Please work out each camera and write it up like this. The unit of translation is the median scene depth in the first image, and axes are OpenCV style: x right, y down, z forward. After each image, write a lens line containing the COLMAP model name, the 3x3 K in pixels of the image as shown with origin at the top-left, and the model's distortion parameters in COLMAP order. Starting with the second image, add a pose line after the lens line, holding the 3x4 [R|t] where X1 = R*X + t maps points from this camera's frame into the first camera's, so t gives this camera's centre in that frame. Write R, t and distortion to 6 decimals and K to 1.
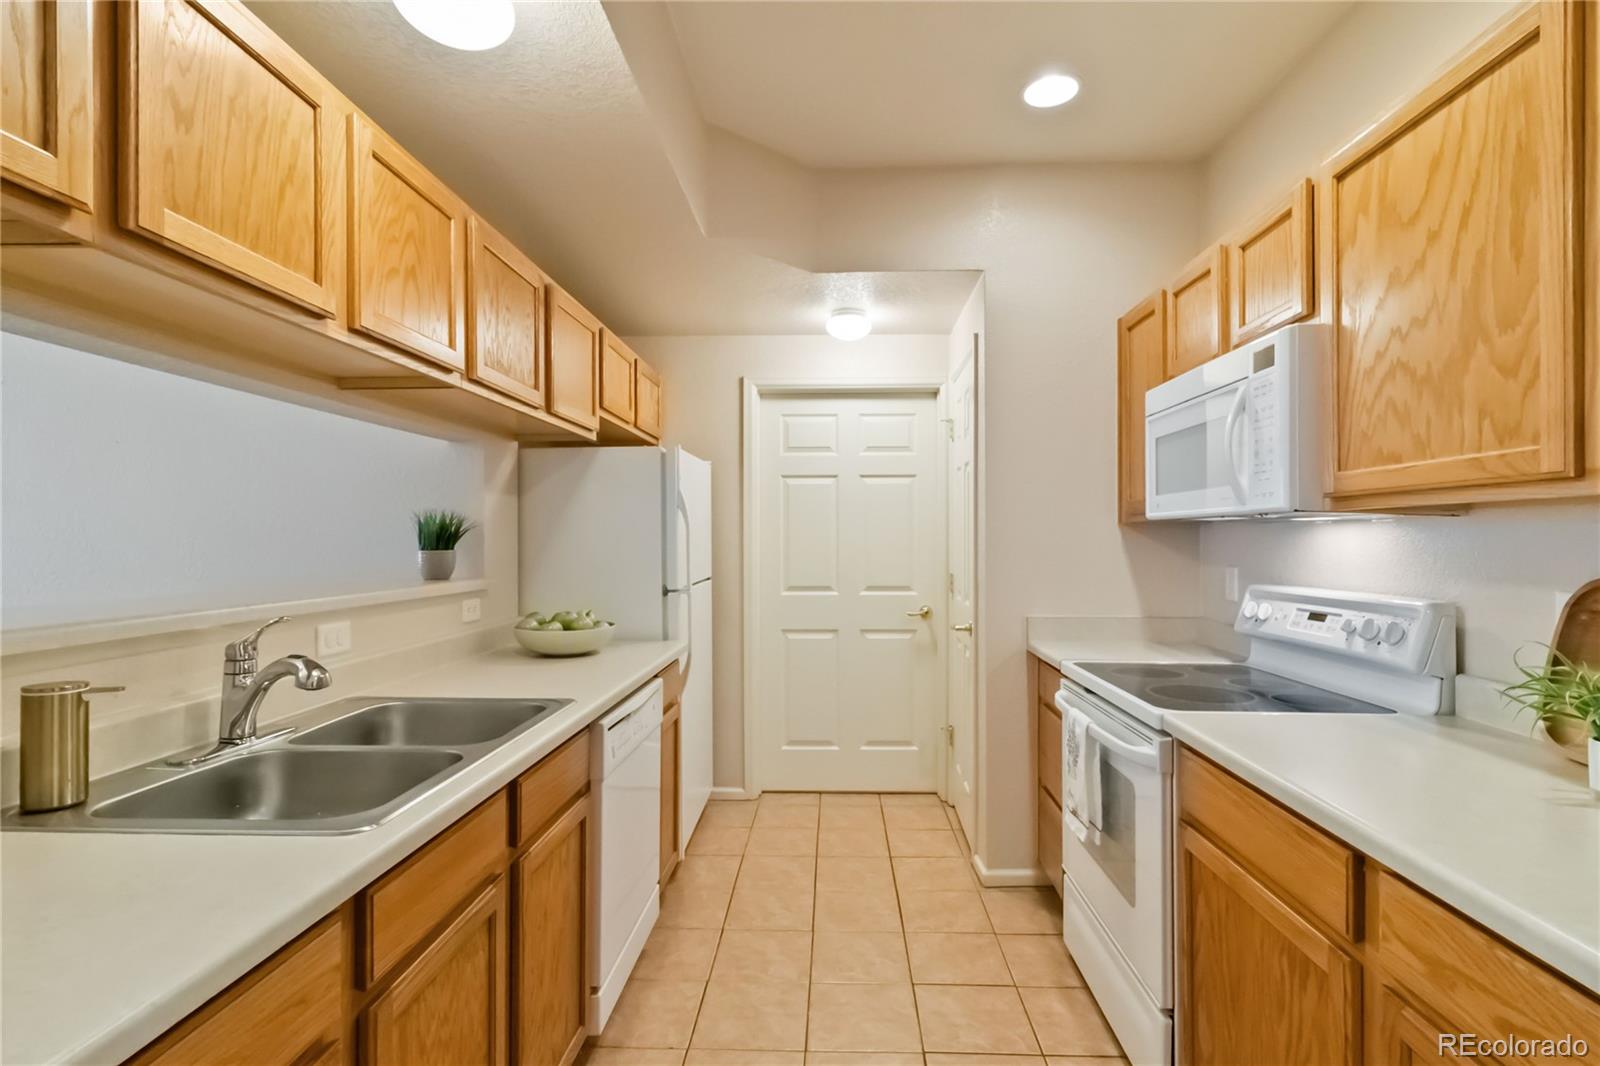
lens RADIAL K [[755.9, 0, 813.5], [0, 755.9, 539.0], [0, 0, 1]] dist [0.002353, 0.000625]
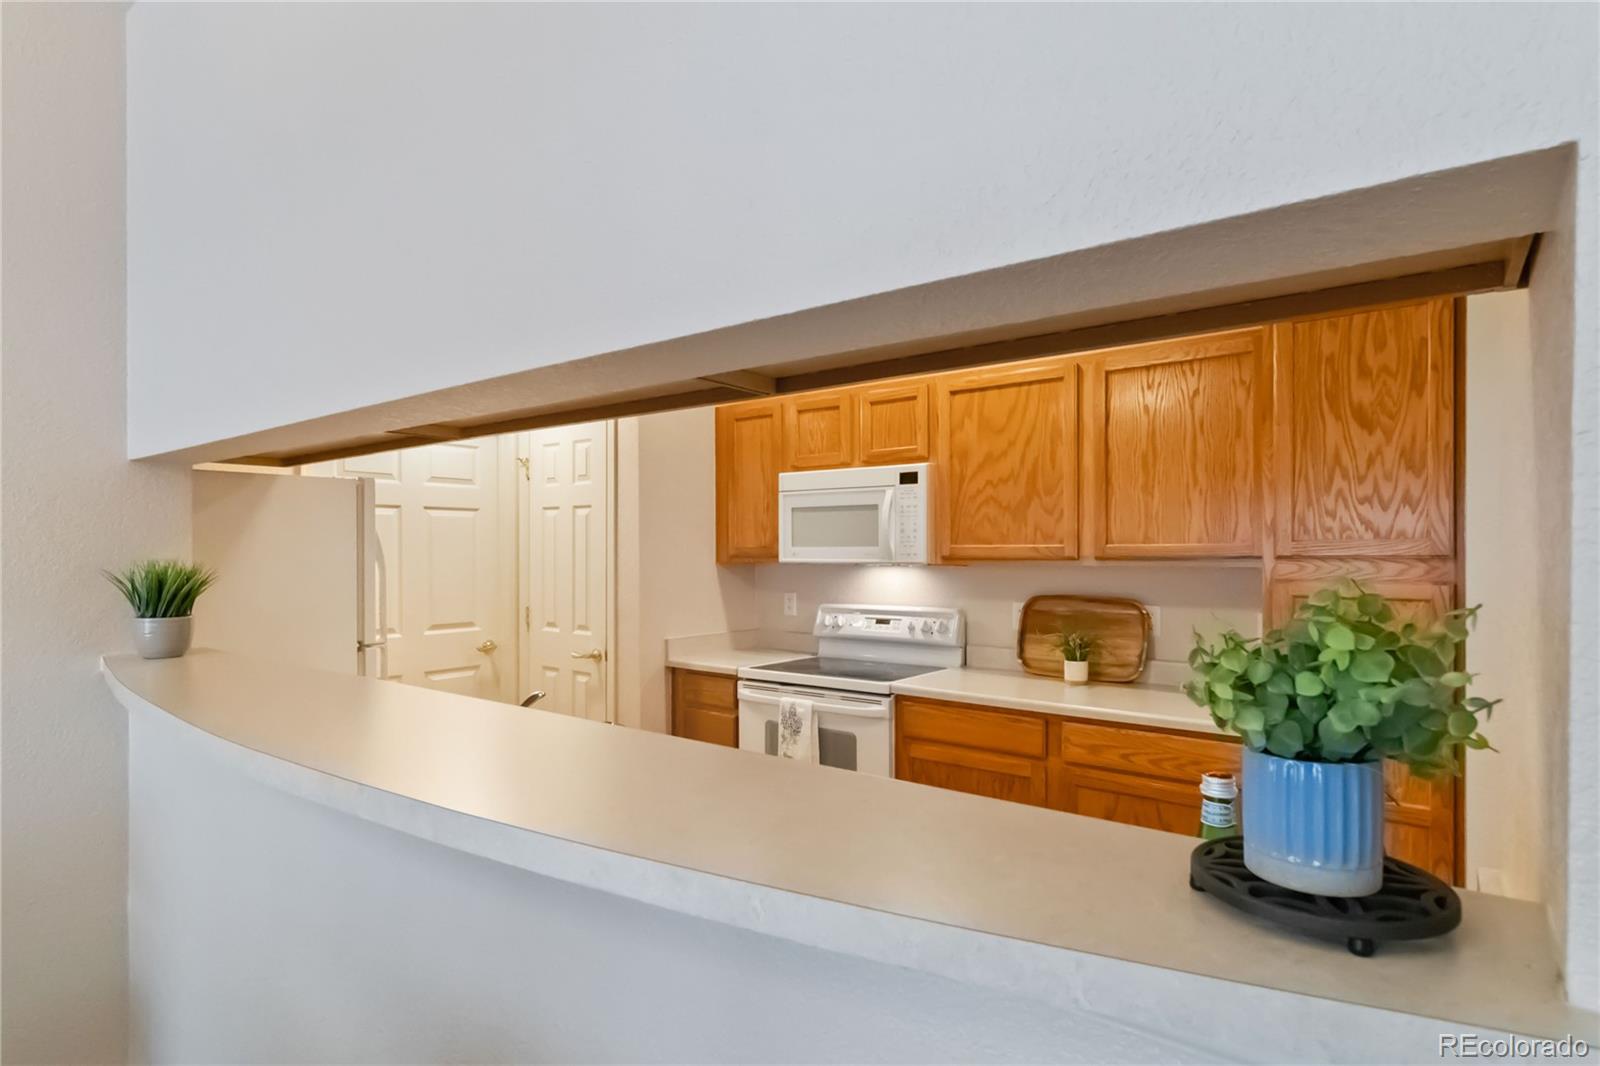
lens RADIAL K [[835.8, 0, 784.6], [0, 835.8, 548.8], [0, 0, 1]] dist [0.001204, 0.000403]
pose [[0.589995, -0.000141, 0.807407, -1.267174], [0.001331, 0.999999, -0.000798, -0.077486], [-0.807406, 0.001546, 0.589995, 0.083861]]
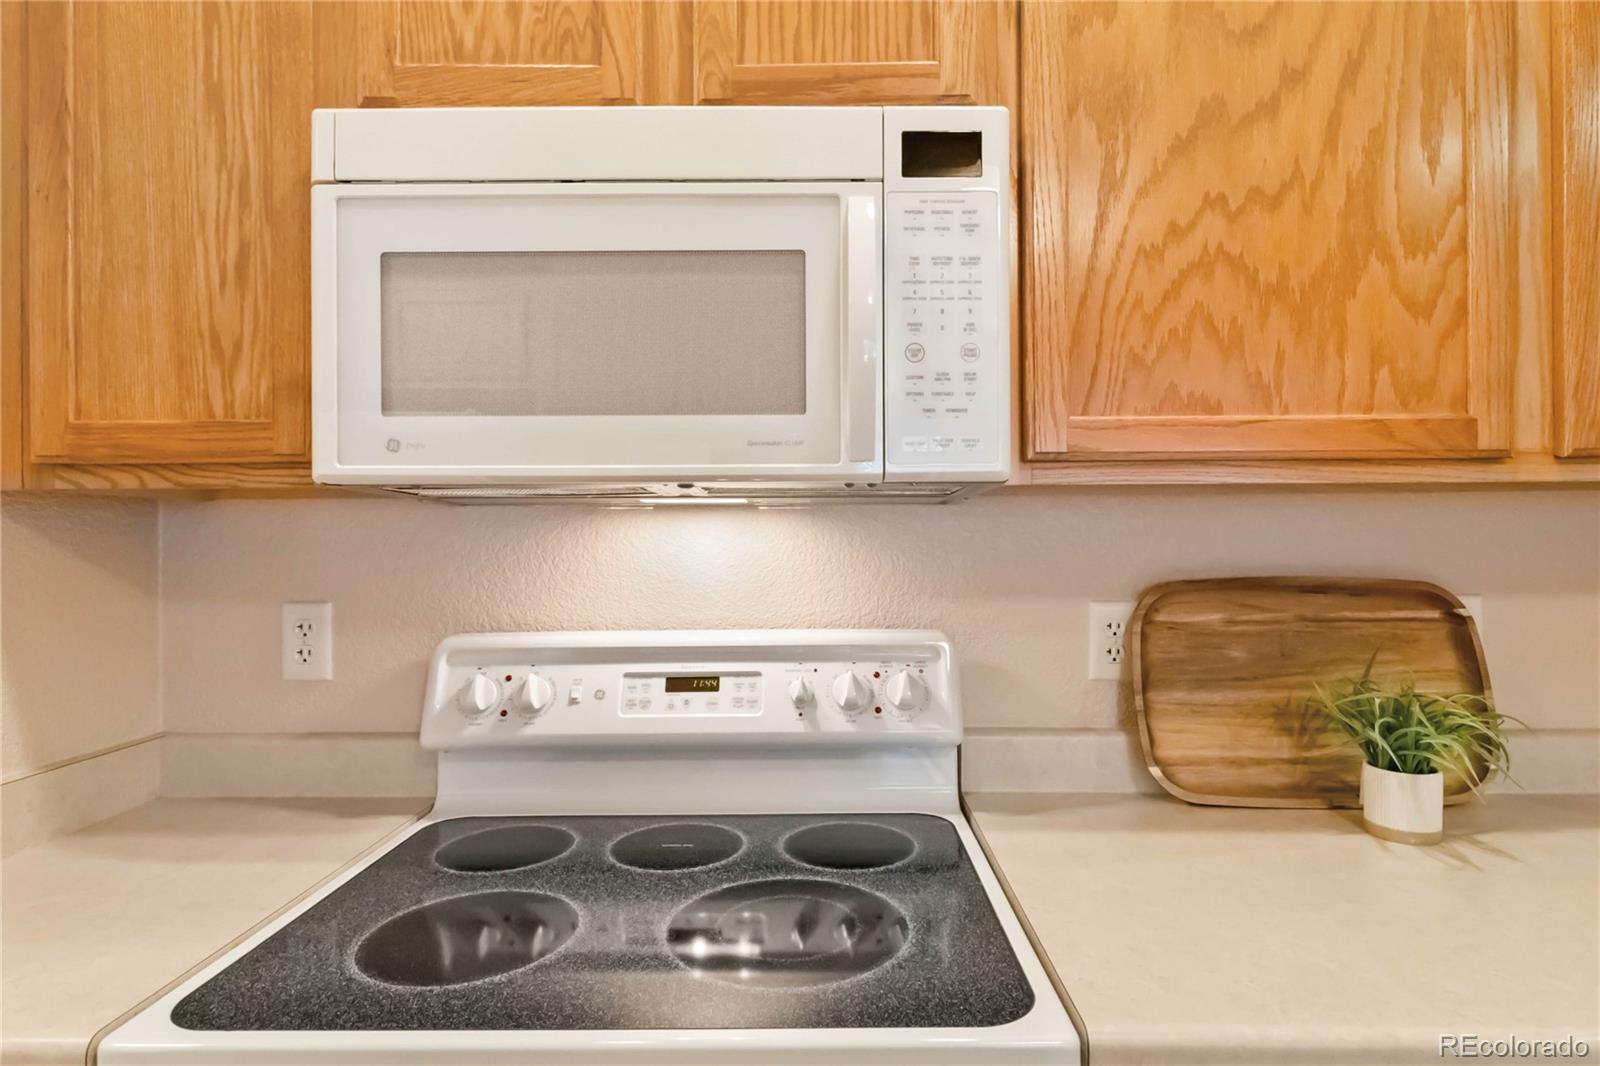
lens RADIAL K [[870.8, 0, 815.7], [0, 870.8, 537.3], [0, 0, 1]] dist [0.004591, 0.001968]
pose [[-0.031651, 0.003838, 0.999492, 0.060131], [0.003881, 0.999986, -0.003717, 0.002336], [-0.999491, 0.003761, -0.031666, 1.194337]]
